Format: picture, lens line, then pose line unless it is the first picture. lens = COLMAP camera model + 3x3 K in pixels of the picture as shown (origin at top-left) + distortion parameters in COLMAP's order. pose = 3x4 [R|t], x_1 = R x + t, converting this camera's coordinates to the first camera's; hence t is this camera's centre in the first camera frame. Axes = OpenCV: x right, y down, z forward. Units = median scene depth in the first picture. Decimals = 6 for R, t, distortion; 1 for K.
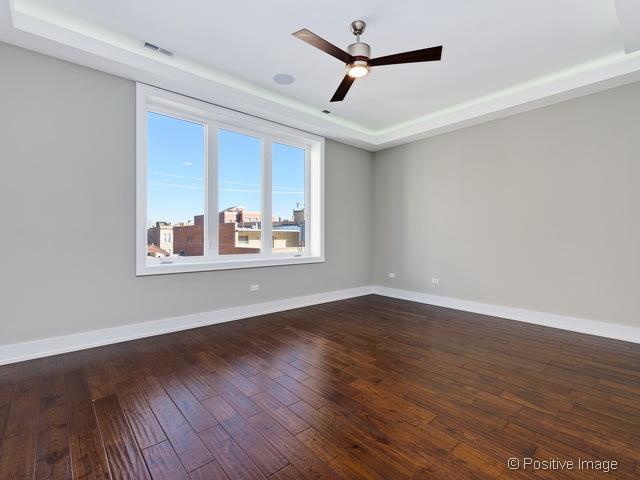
lens RADIAL K [[299.9, 0, 311.5], [0, 299.9, 234.5], [0, 0, 1]] dist [0.000775, 0.000363]
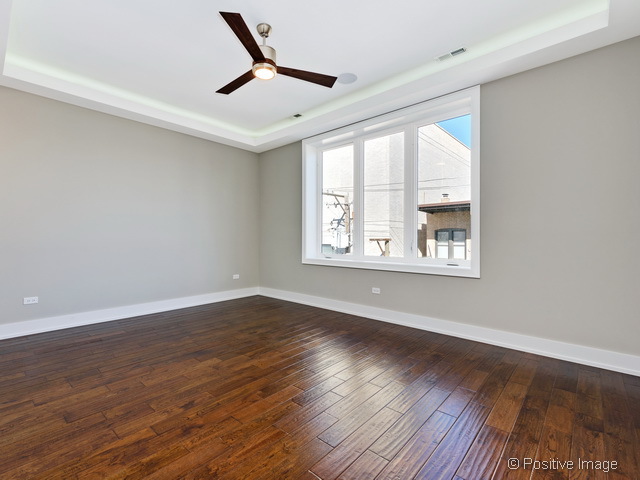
lens RADIAL K [[305.7, 0, 317.9], [0, 305.7, 233.5], [0, 0, 1]] dist [0.023235, -0.000241]
pose [[0.129485, -0.014551, -0.991475, 1.204626], [0.006267, 0.999884, -0.013857, 0.004392], [0.991562, -0.004419, 0.129561, 1.046832]]
